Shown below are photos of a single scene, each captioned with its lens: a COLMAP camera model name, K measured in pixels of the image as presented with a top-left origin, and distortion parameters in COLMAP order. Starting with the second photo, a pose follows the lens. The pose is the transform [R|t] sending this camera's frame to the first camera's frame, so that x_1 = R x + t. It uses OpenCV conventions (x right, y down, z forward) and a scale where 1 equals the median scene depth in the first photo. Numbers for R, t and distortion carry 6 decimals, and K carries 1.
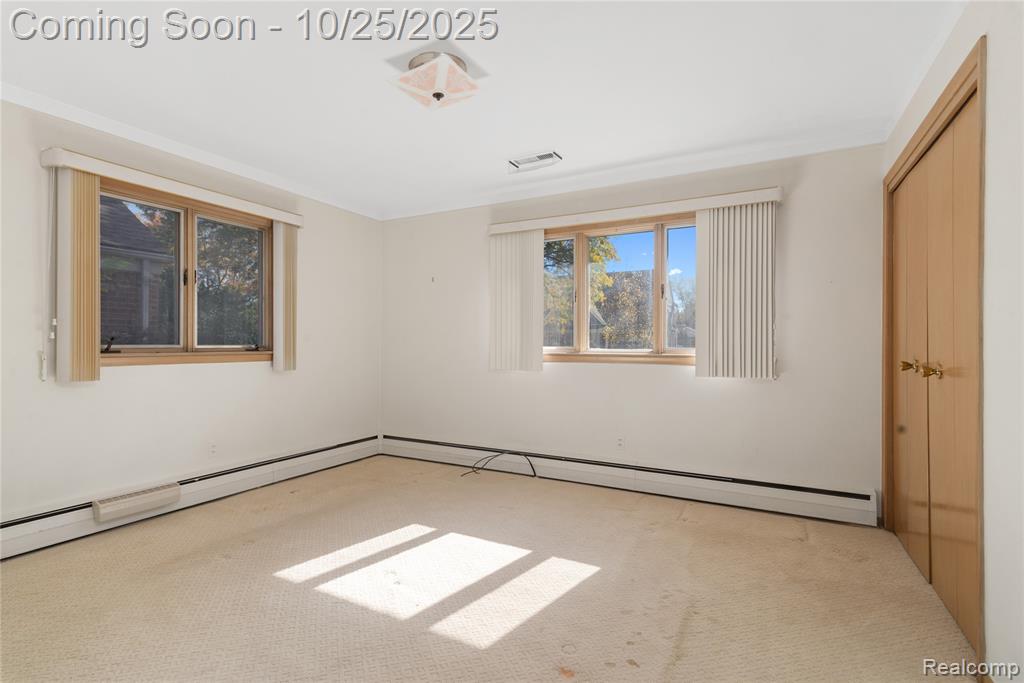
lens RADIAL K [[496.3, 0, 491.8], [0, 496.3, 335.3], [0, 0, 1]] dist [0.002651, 0.001126]
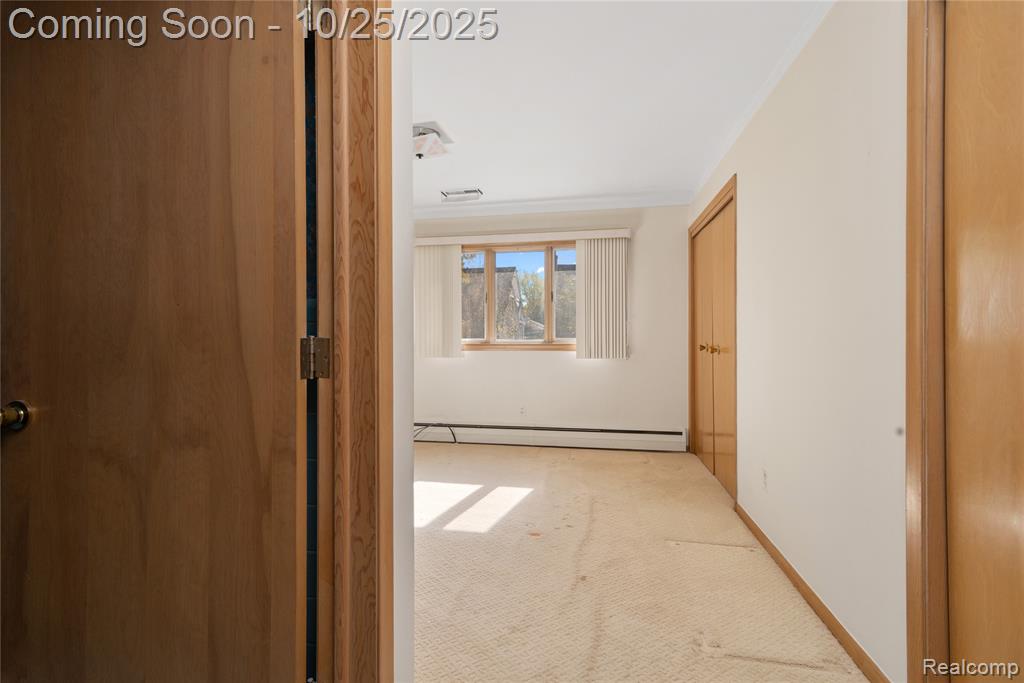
lens RADIAL K [[493.0, 0, 499.5], [0, 493.0, 325.4], [0, 0, 1]] dist [0.005924, 0.000632]
pose [[0.951104, -0.000585, 0.308869, -0.248705], [0.002355, 0.999983, -0.005356, -0.003906], [-0.308860, 0.005822, 0.951090, -0.279965]]
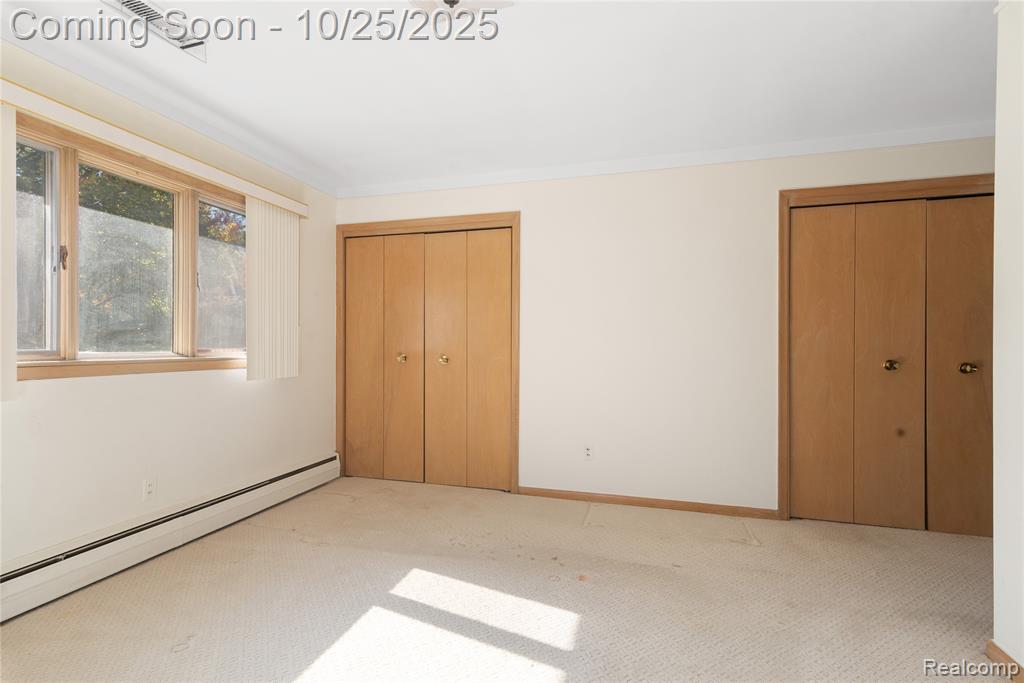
lens RADIAL K [[496.3, 0, 491.8], [0, 496.3, 335.3], [0, 0, 1]] dist [0.002651, 0.001126]
pose [[-0.228692, 0.014907, 0.973385, -0.643277], [-0.020101, 0.999597, -0.020031, 0.010072], [-0.973291, -0.024147, -0.228300, 0.868322]]
